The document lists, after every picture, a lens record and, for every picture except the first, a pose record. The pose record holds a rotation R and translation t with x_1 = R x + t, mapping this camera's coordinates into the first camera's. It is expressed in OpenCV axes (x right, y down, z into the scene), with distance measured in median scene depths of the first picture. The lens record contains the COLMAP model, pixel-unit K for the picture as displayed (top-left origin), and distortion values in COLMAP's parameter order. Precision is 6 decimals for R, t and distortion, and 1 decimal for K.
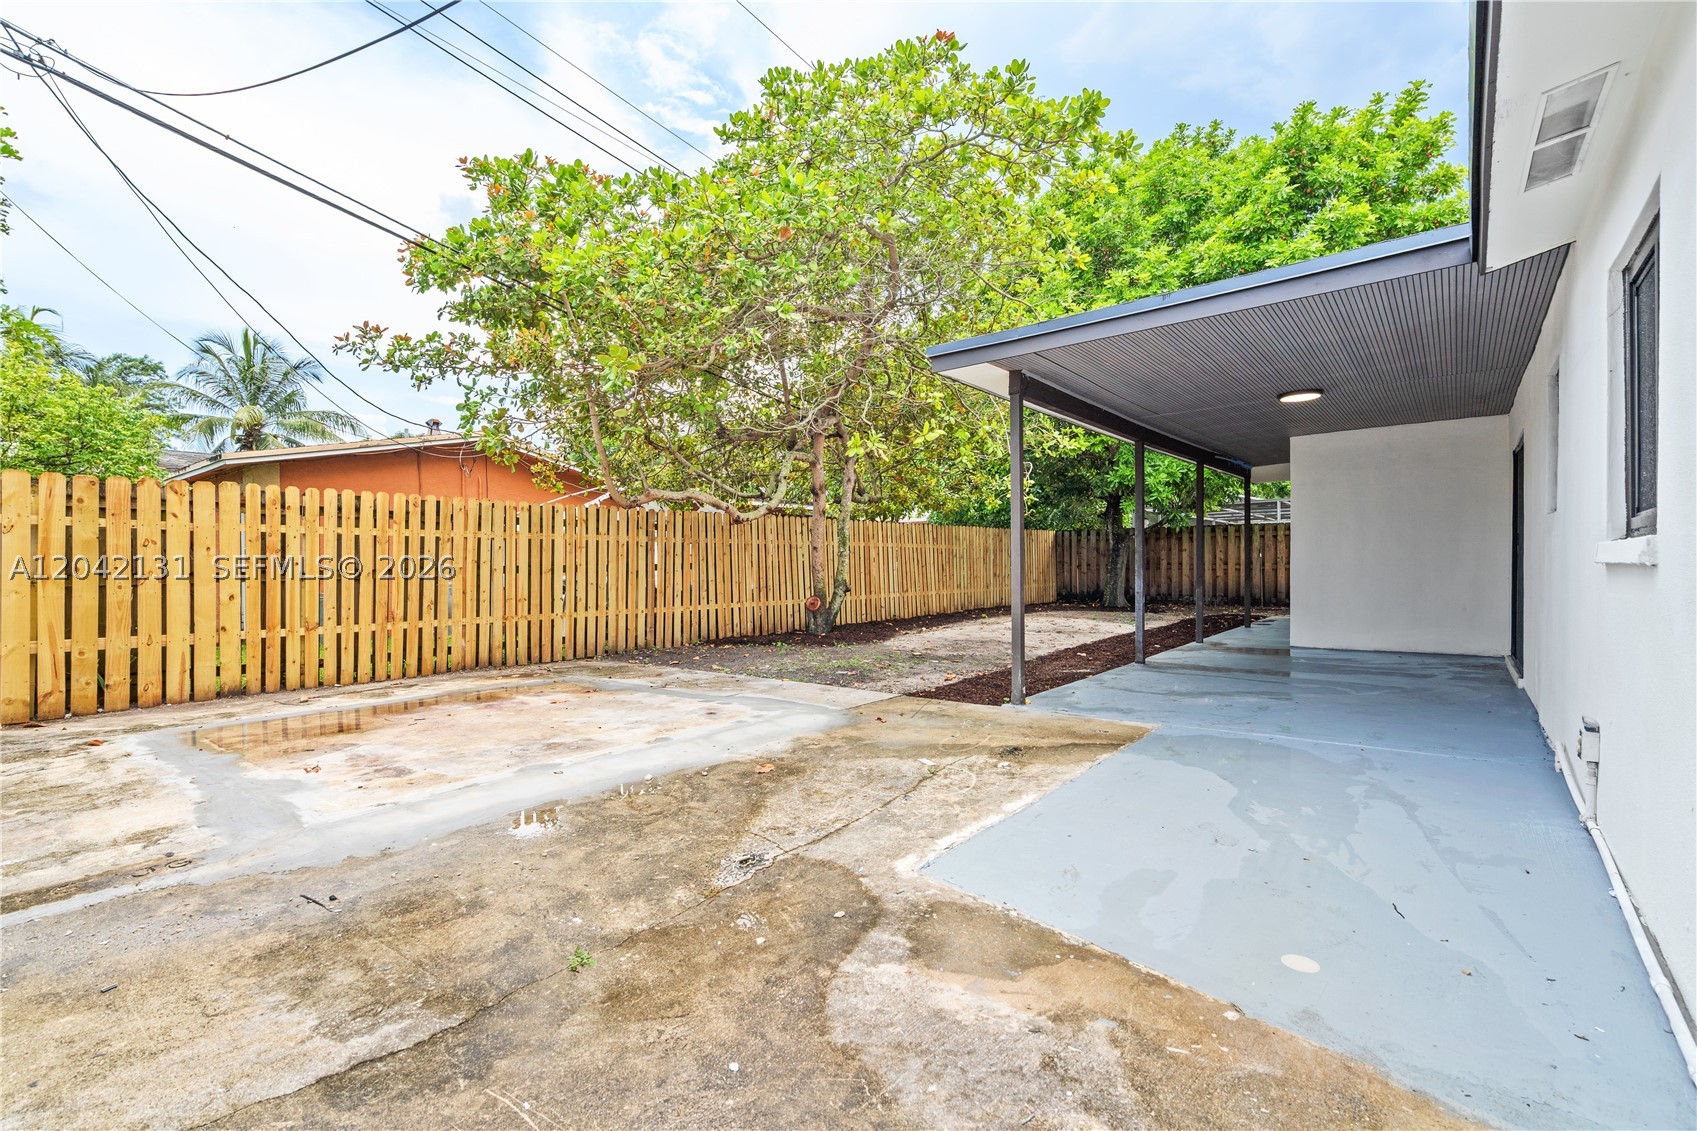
lens RADIAL K [[770.4, 0, 848.5], [0, 770.4, 565.5], [0, 0, 1]] dist [-0.001137, 0.000066]
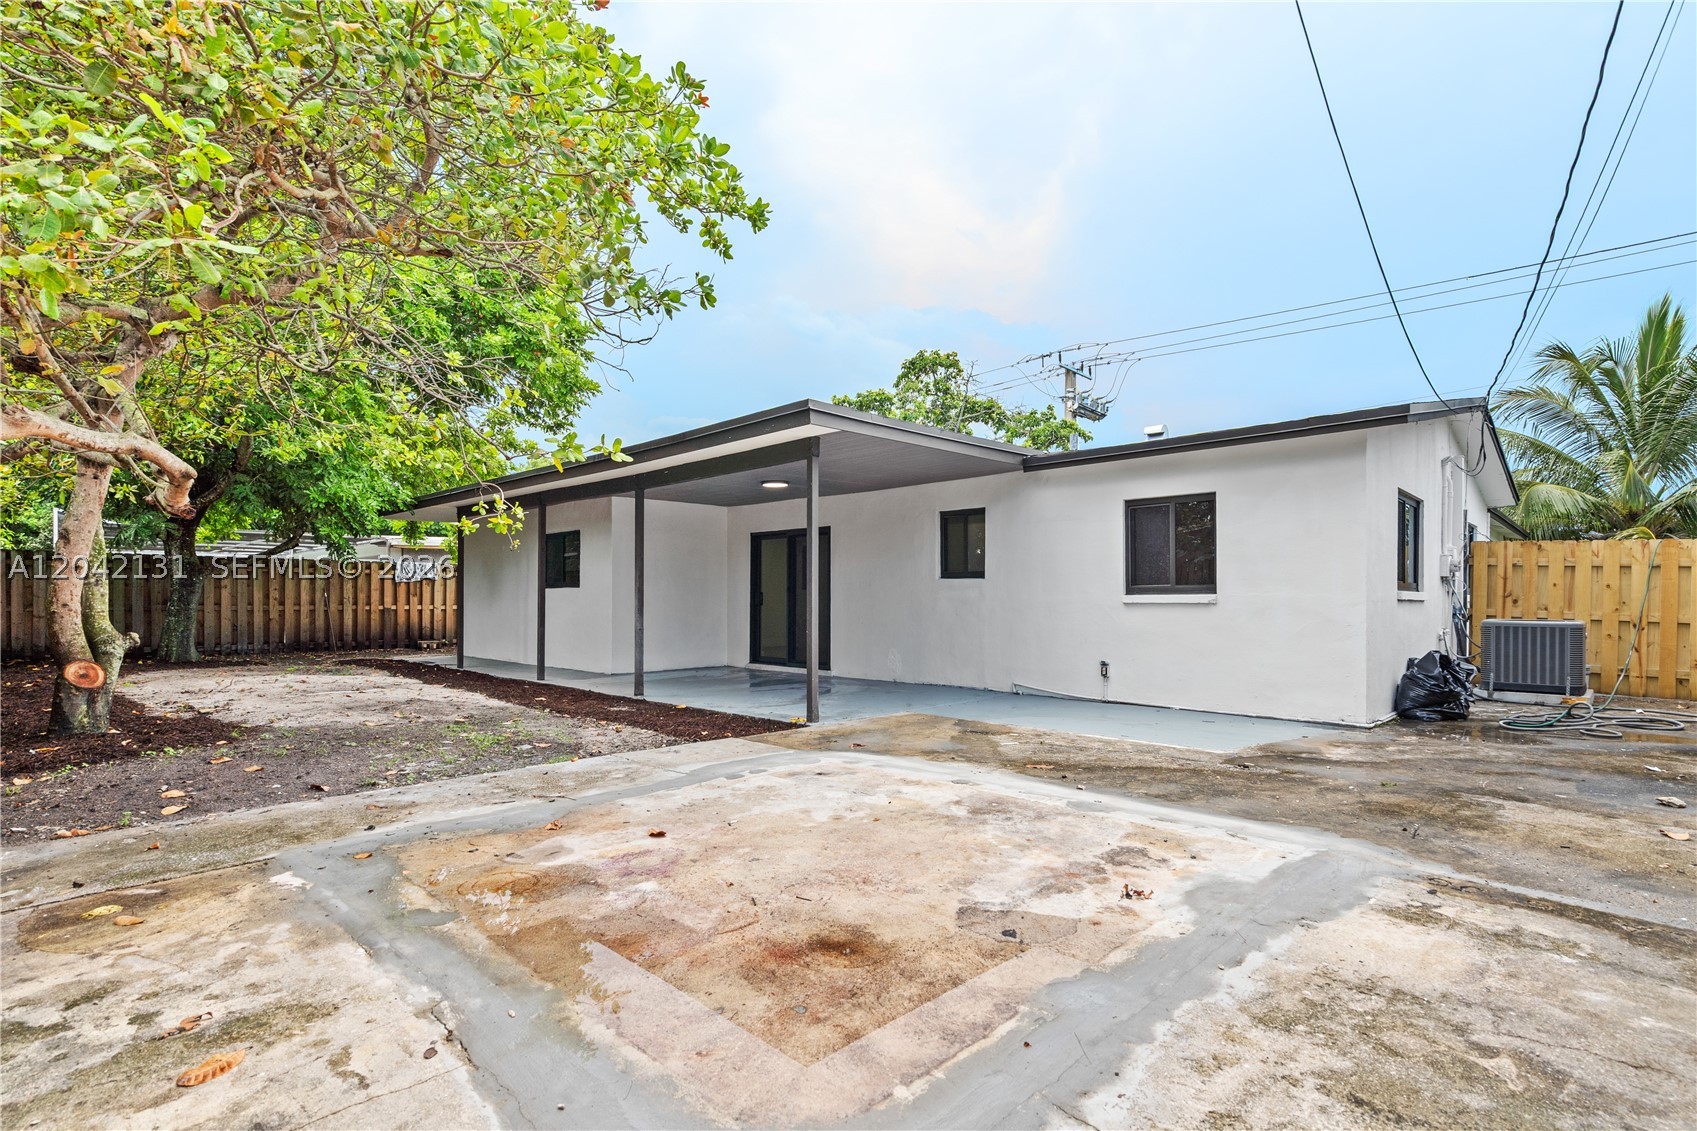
lens RADIAL K [[803.2, 0, 847.0], [0, 803.2, 609.5], [0, 0, 1]] dist [0.000343, 0.000134]
pose [[0.103403, 0.001195, 0.994639, -2.003022], [-0.001833, 0.999998, -0.001011, 0.018449], [-0.994638, -0.001719, 0.103405, 1.657443]]
